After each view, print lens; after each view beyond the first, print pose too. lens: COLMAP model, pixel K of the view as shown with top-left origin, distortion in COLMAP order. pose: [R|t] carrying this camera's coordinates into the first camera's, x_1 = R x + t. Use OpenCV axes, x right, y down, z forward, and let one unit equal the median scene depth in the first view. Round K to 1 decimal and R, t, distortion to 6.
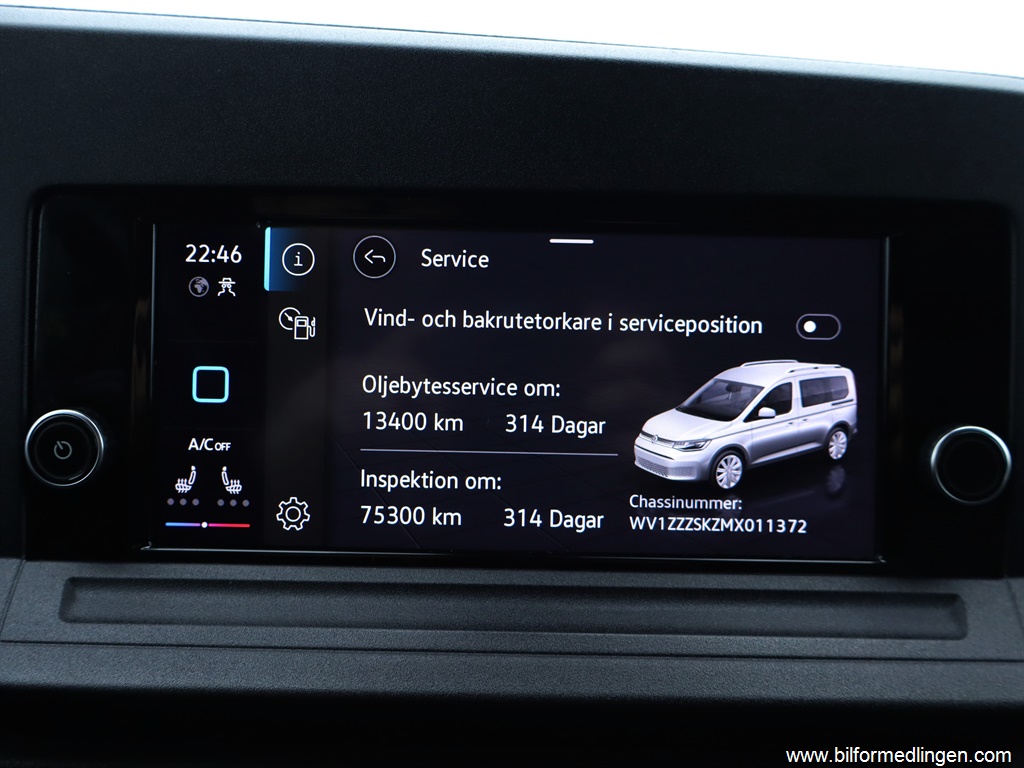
lens RADIAL K [[1101.5, 0, 512.0], [0, 1101.5, 384.0], [0, 0, 1]] dist [0.123145, -0.001086]
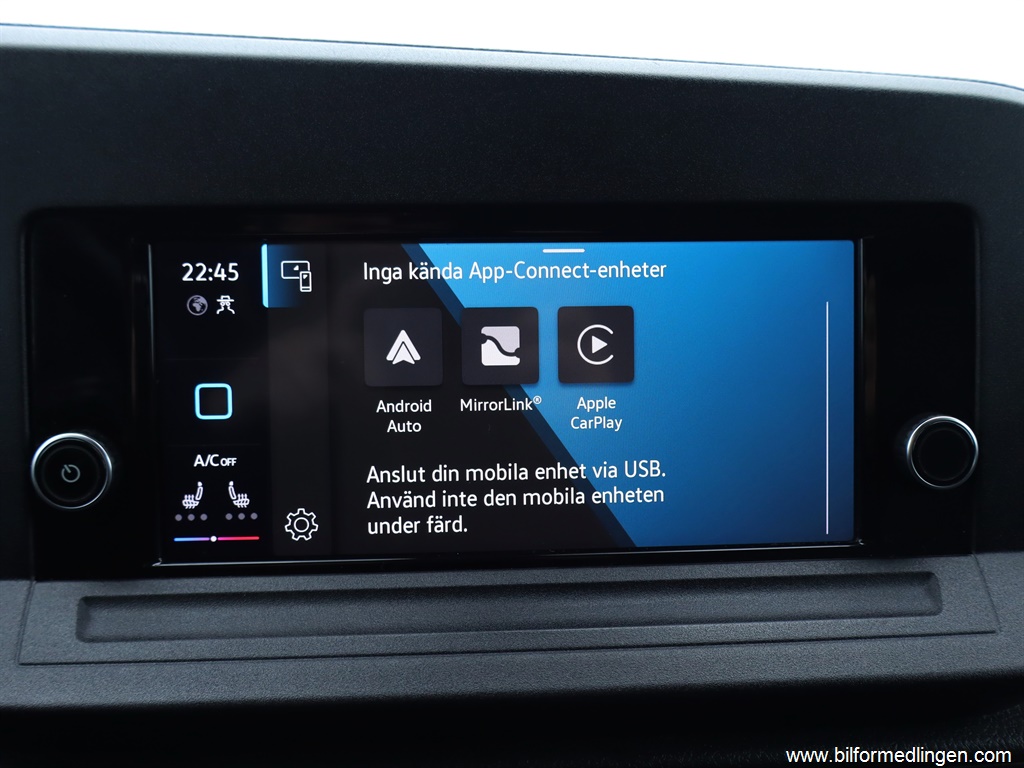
lens RADIAL K [[1101.5, 0, 512.0], [0, 1101.5, 384.0], [0, 0, 1]] dist [0.123145, -0.001086]
pose [[0.996788, -0.035948, 0.071559, -0.075571], [0.032392, 0.998211, 0.050253, -0.060826], [-0.073238, -0.047774, 0.996170, -0.031495]]
